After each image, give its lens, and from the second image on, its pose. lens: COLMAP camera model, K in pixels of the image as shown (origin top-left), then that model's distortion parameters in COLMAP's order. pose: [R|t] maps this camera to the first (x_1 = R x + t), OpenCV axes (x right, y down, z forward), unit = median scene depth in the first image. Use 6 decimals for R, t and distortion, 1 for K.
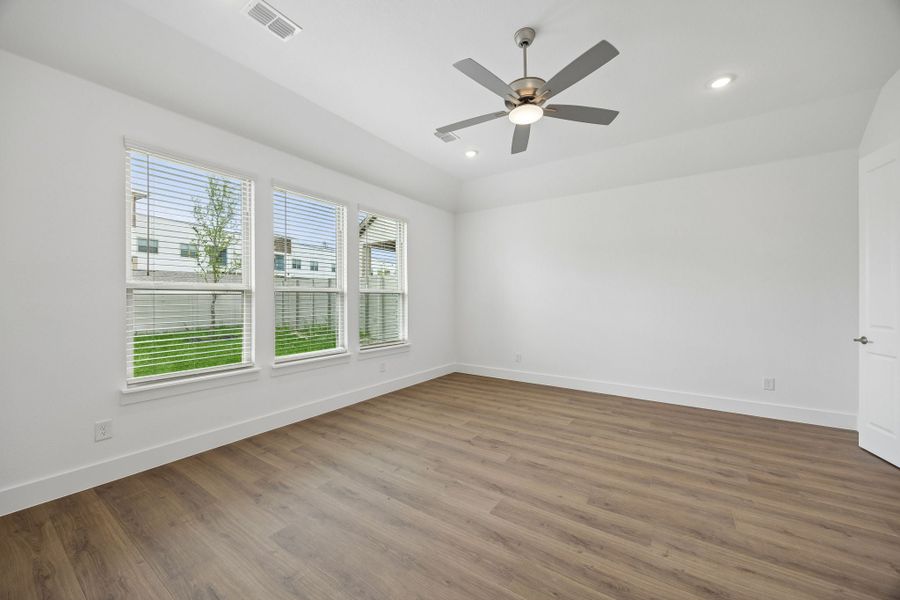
lens RADIAL K [[343.7, 0, 450.1], [0, 343.7, 293.7], [0, 0, 1]] dist [-0.003093, 0.000093]
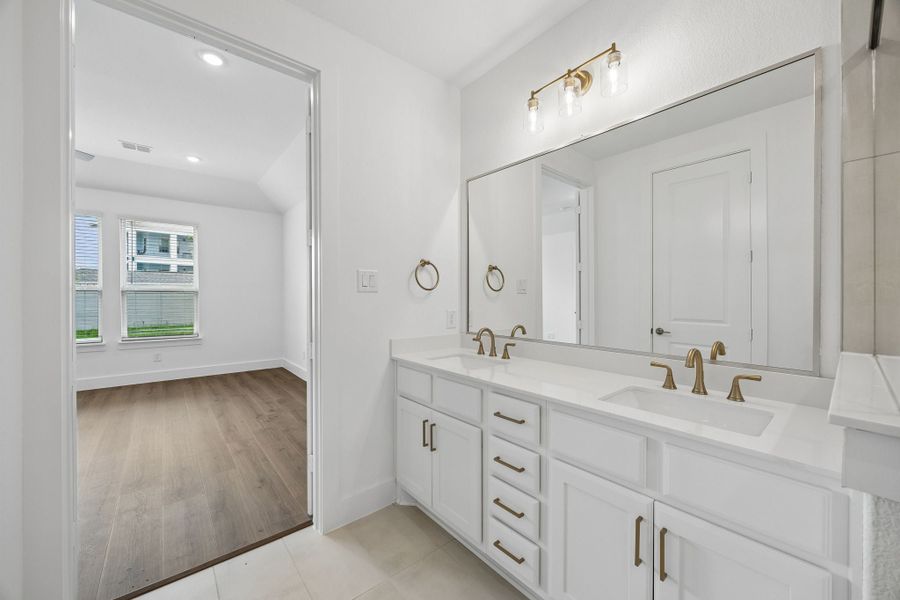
lens RADIAL K [[343.7, 0, 456.9], [0, 343.7, 301.8], [0, 0, 1]] dist [-0.003093, 0.000093]
pose [[0.961867, 0.002973, -0.273502, 1.513933], [0.004424, 0.999641, 0.026426, 0.011367], [0.273482, -0.026628, 0.961508, 0.284949]]
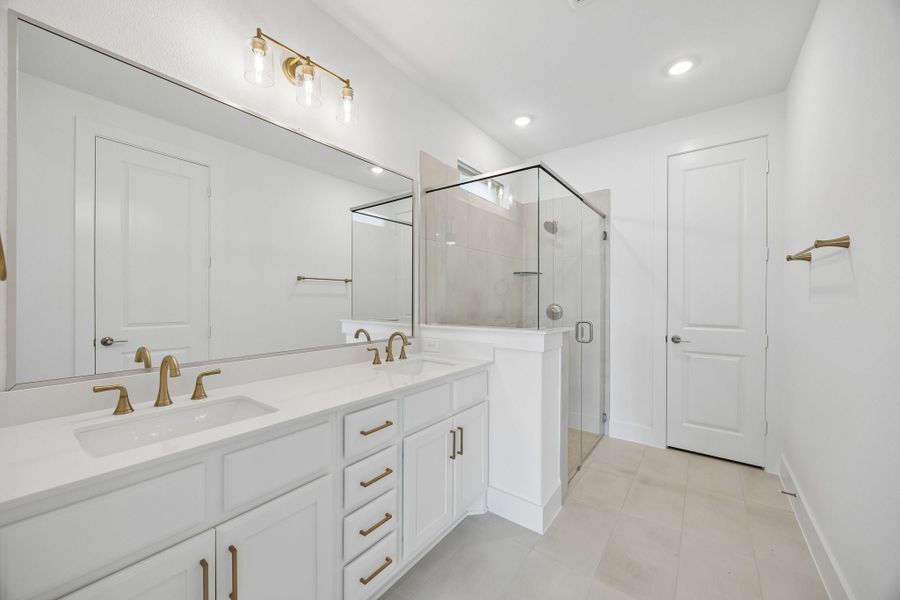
lens RADIAL K [[343.7, 0, 451.6], [0, 343.7, 300.7], [0, 0, 1]] dist [-0.003093, 0.000093]
pose [[0.052518, -0.002432, 0.998617, 1.042820], [-0.011273, 0.999932, 0.003028, 0.017727], [-0.998556, -0.011416, 0.052487, 0.617250]]
